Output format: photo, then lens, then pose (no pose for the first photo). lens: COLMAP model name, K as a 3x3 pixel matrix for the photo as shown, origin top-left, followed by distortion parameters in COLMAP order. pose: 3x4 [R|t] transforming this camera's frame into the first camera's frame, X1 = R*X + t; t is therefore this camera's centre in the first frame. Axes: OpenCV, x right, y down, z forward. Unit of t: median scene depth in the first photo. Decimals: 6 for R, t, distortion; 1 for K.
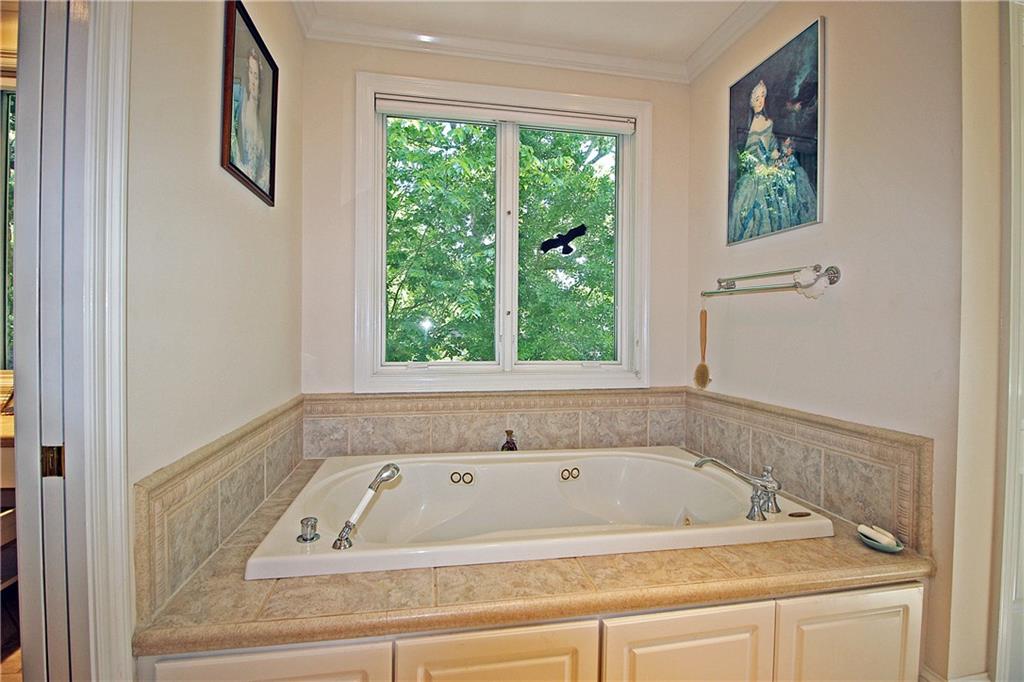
lens RADIAL K [[481.4, 0, 515.0], [0, 481.4, 337.7], [0, 0, 1]] dist [-0.010674, -0.000506]
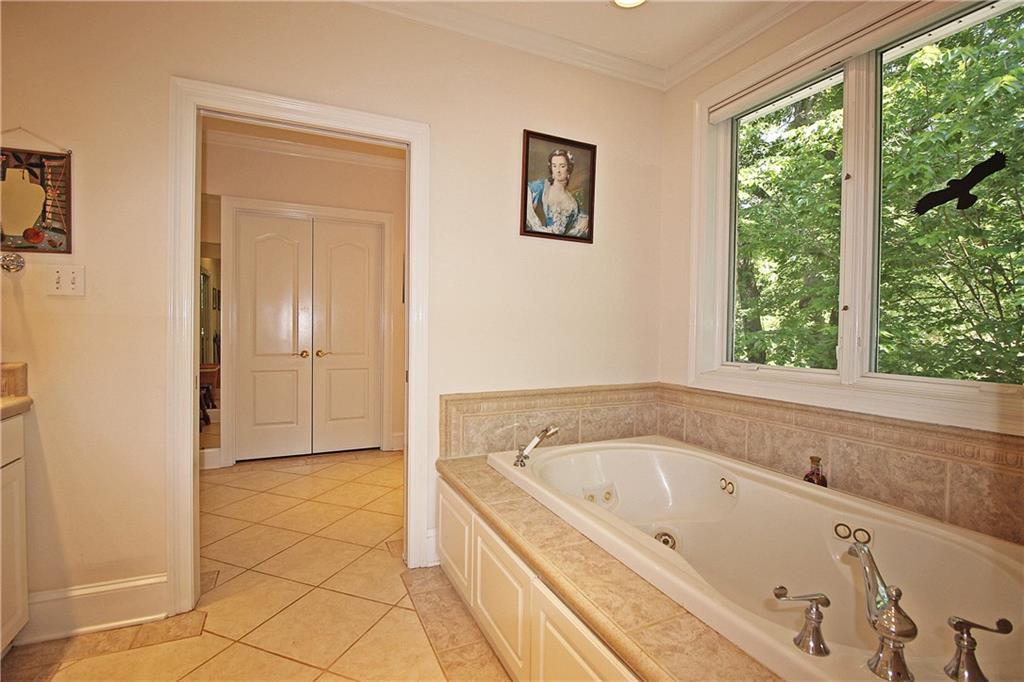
lens RADIAL K [[481.4, 0, 517.1], [0, 481.4, 338.4], [0, 0, 1]] dist [-0.010674, -0.000506]
pose [[0.245873, 0.013628, -0.969206, 0.628760], [-0.027259, 0.999603, 0.007140, 0.005642], [0.968919, 0.024664, 0.246147, 0.325531]]
